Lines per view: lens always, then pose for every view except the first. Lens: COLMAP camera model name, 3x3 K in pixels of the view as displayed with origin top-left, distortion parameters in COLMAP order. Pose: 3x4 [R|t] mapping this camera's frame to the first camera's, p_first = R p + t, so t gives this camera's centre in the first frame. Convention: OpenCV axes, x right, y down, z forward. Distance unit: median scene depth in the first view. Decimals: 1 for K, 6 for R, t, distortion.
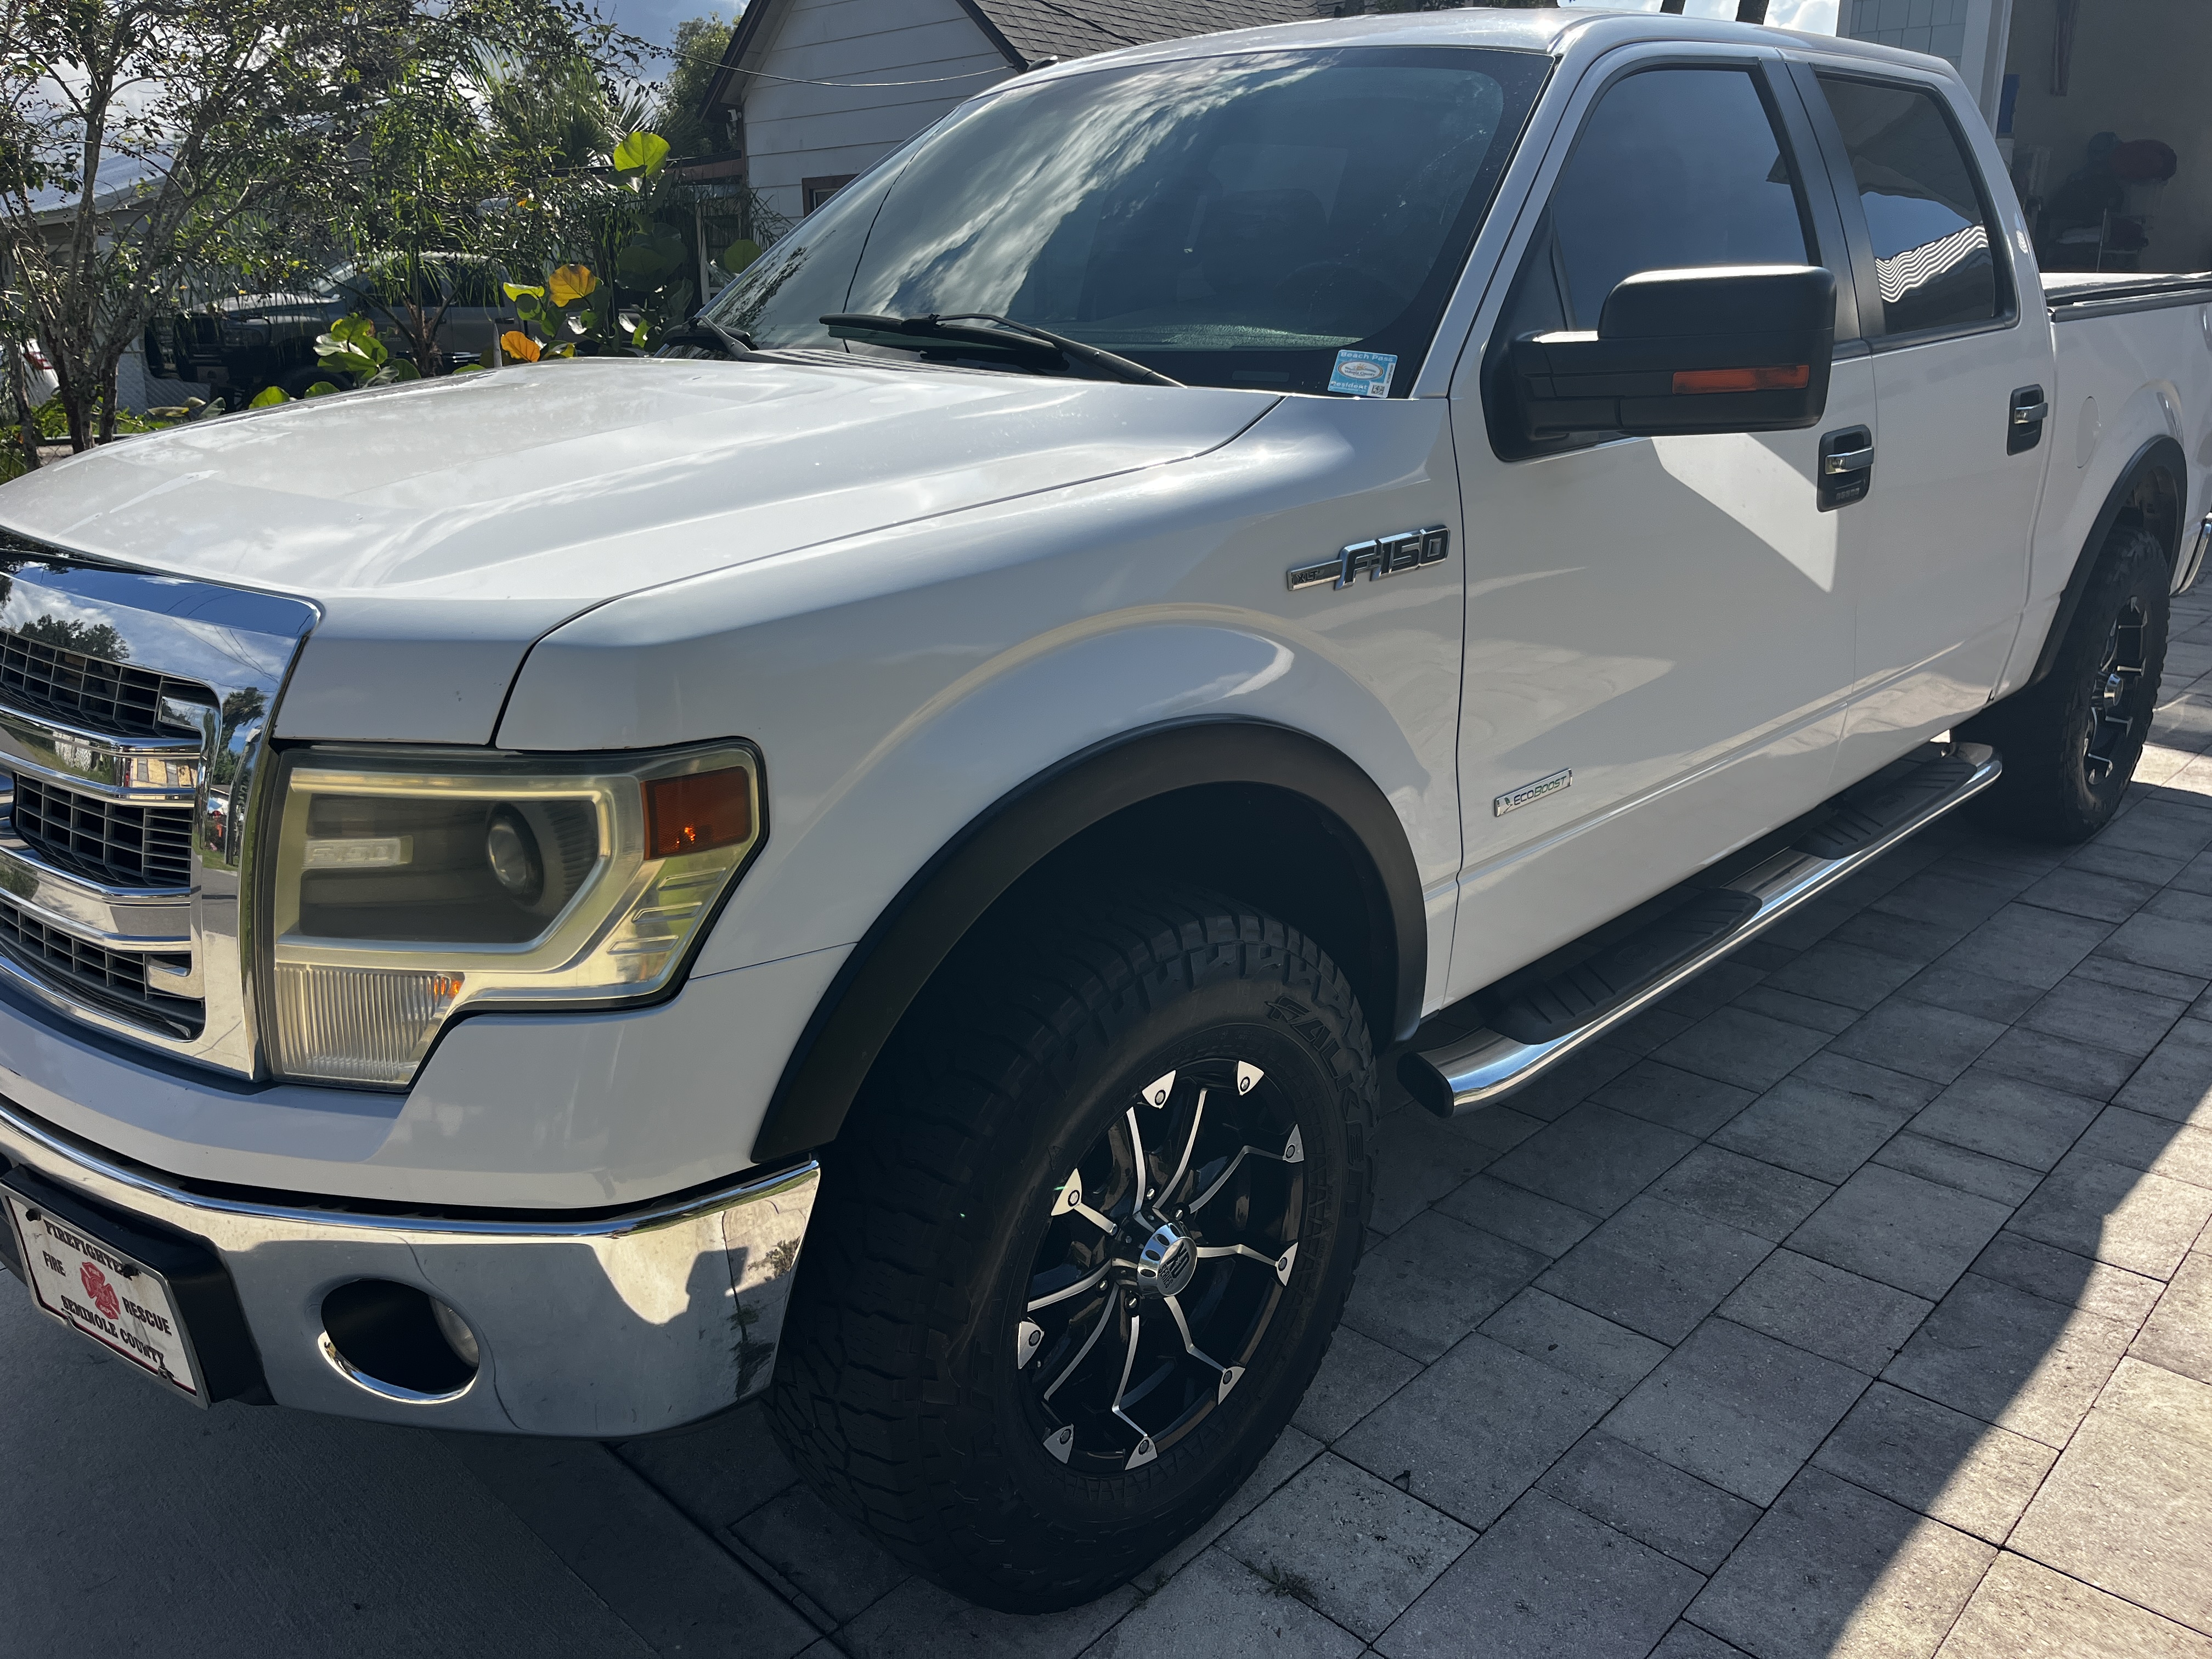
lens RADIAL K [[1707.3, 0, 1106.0], [0, 1707.3, 829.5], [0, 0, 1]] dist [0.087246, -0.118911]
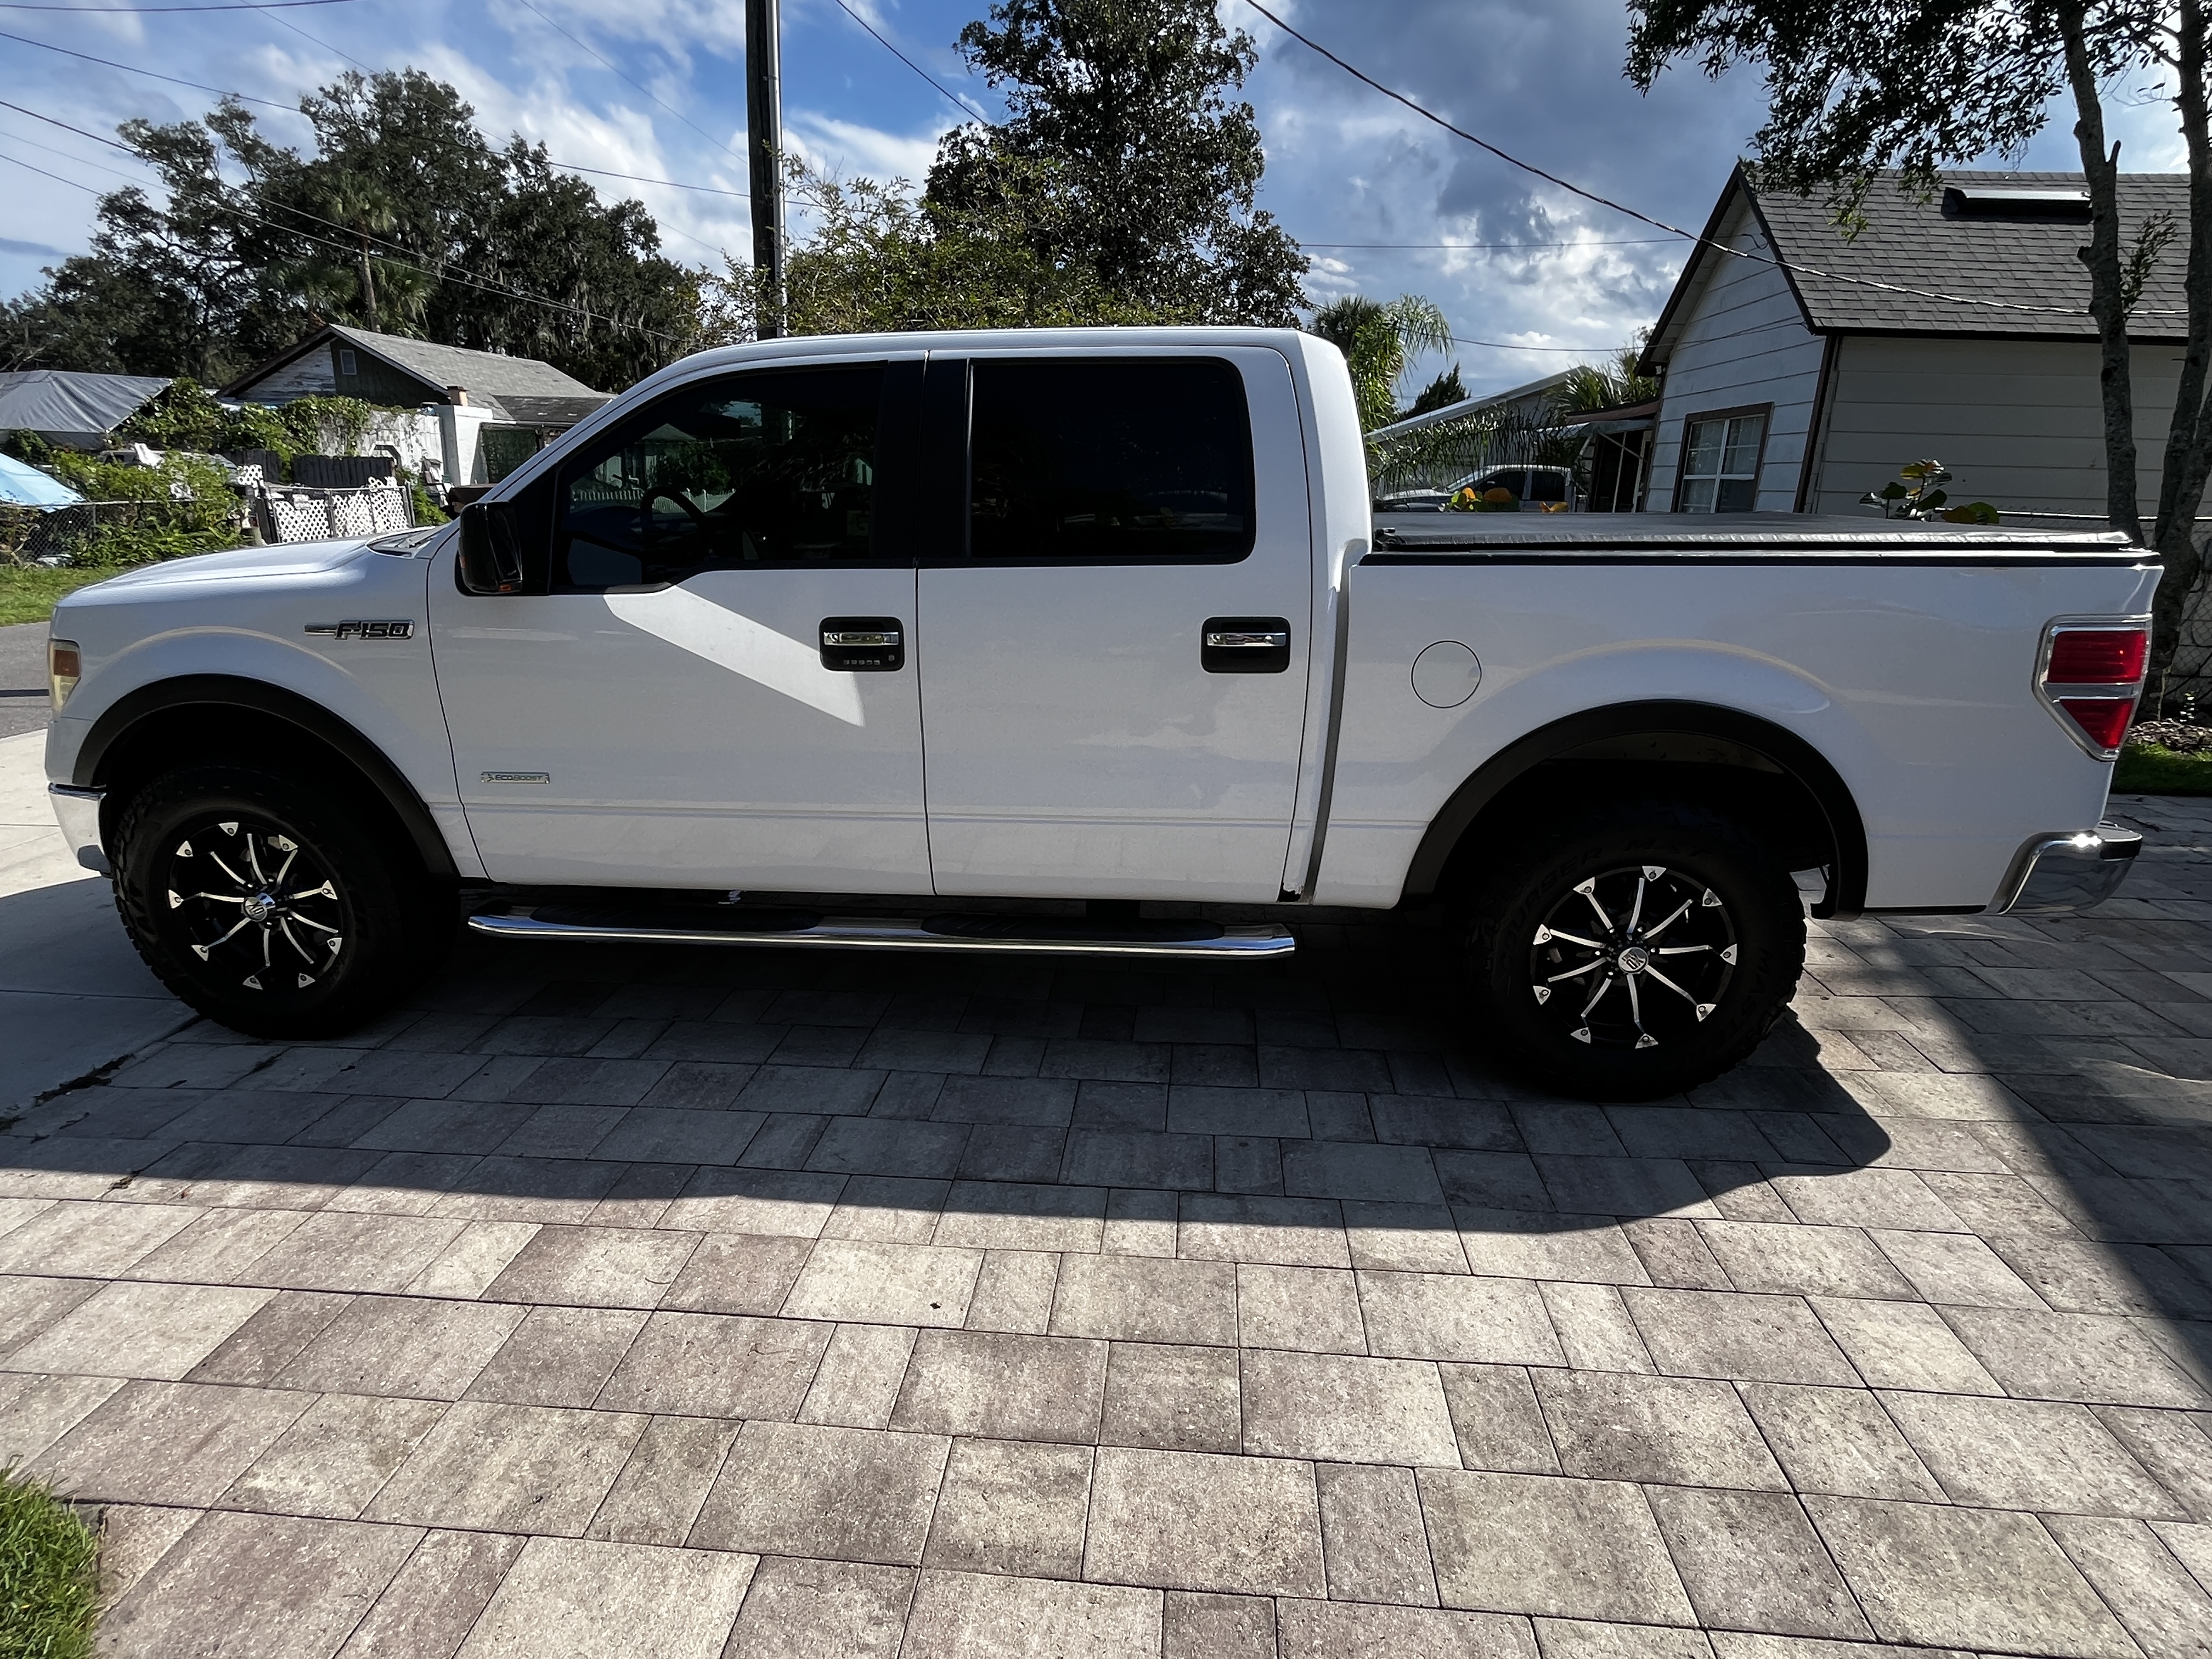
lens RADIAL K [[1125.7, 0, 1106.0], [0, 1125.7, 829.5], [0, 0, 1]] dist [-0.014363, 0.012218]
pose [[0.631717, 0.255458, -0.731898, 1.265607], [-0.257408, 0.959697, 0.112794, -0.219592], [0.731215, 0.117143, 0.672014, 0.545450]]
